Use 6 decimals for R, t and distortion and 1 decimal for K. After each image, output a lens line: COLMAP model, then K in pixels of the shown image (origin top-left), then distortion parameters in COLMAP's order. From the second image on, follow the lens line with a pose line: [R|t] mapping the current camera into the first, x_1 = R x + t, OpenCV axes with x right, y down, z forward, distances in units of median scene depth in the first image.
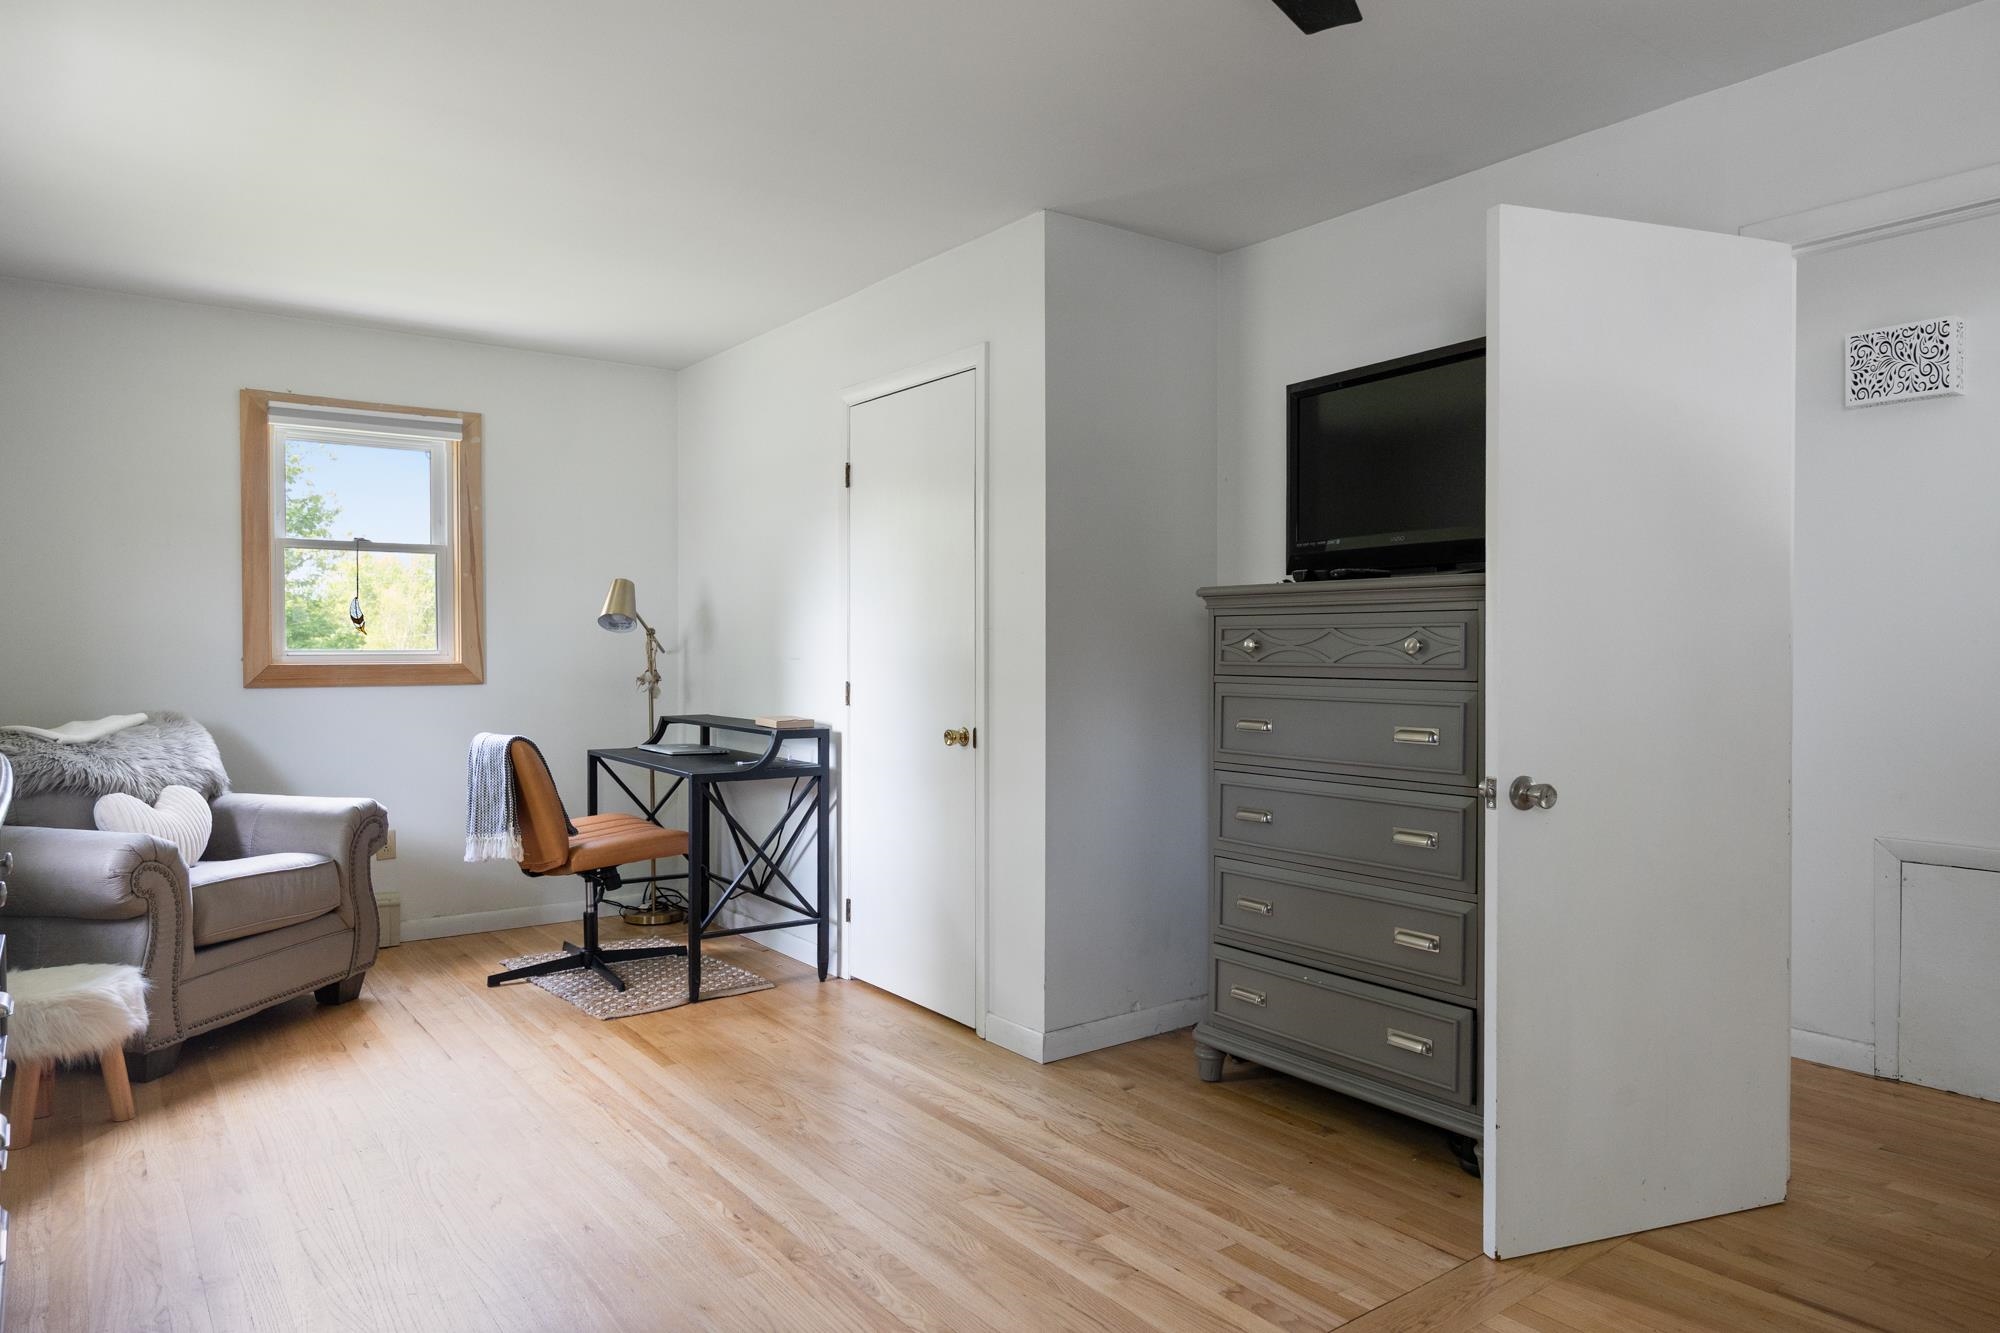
lens RADIAL K [[1232.3, 0, 993.7], [0, 1232.3, 665.2], [0, 0, 1]] dist [-0.013690, 0.002582]
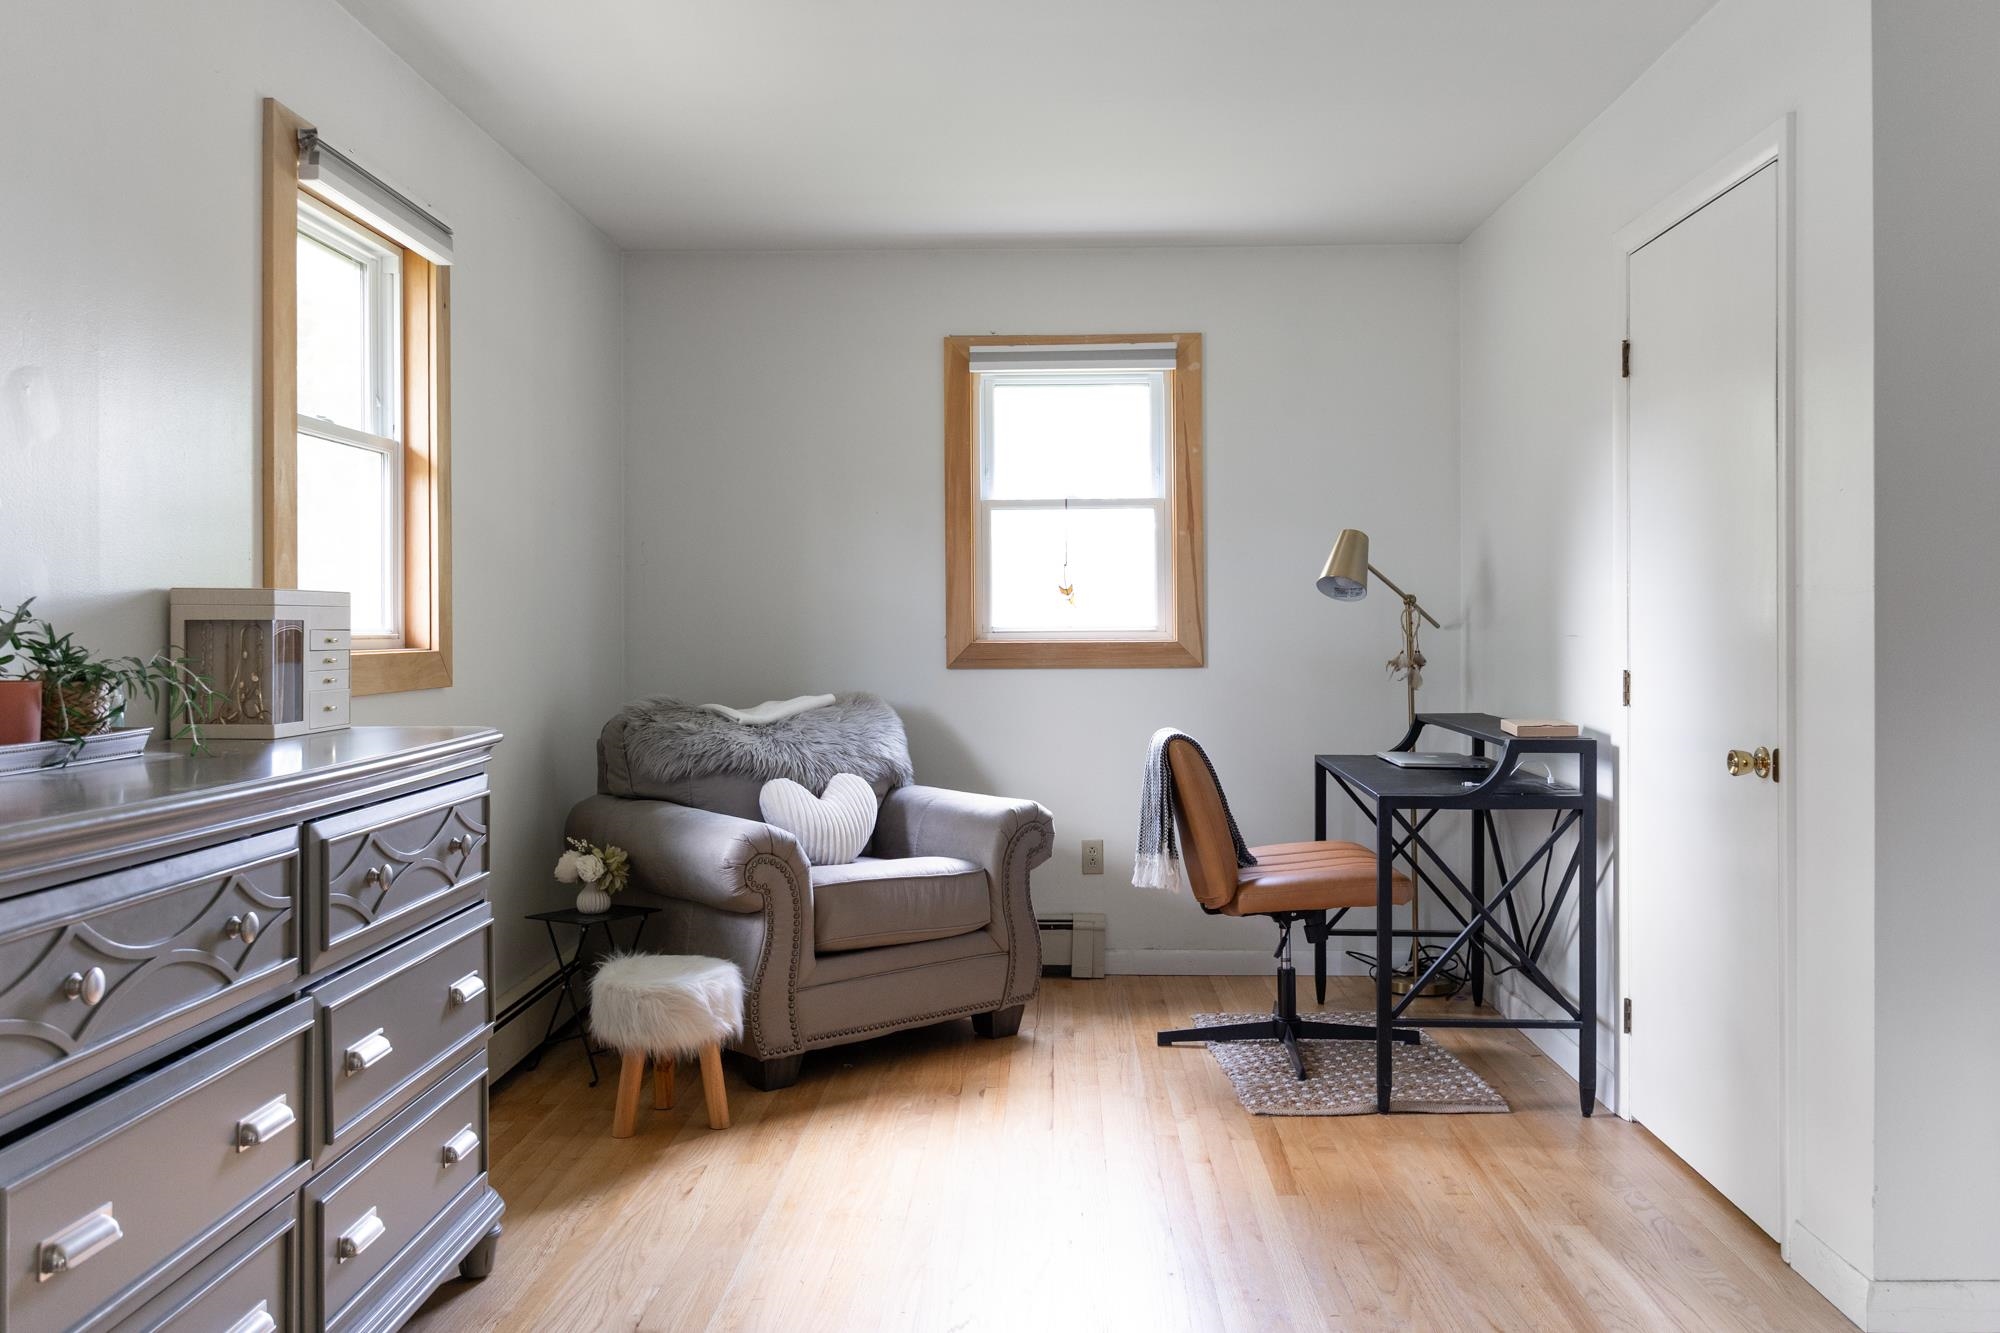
lens RADIAL K [[1568.0, 0, 1004.3], [0, 1568.0, 626.6], [0, 0, 1]] dist [-0.010456, 0.017825]
pose [[0.783299, -0.004476, -0.621629, 0.146150], [-0.002119, 0.999949, -0.009870, -0.000913], [0.621642, 0.009048, 0.783249, 0.134768]]
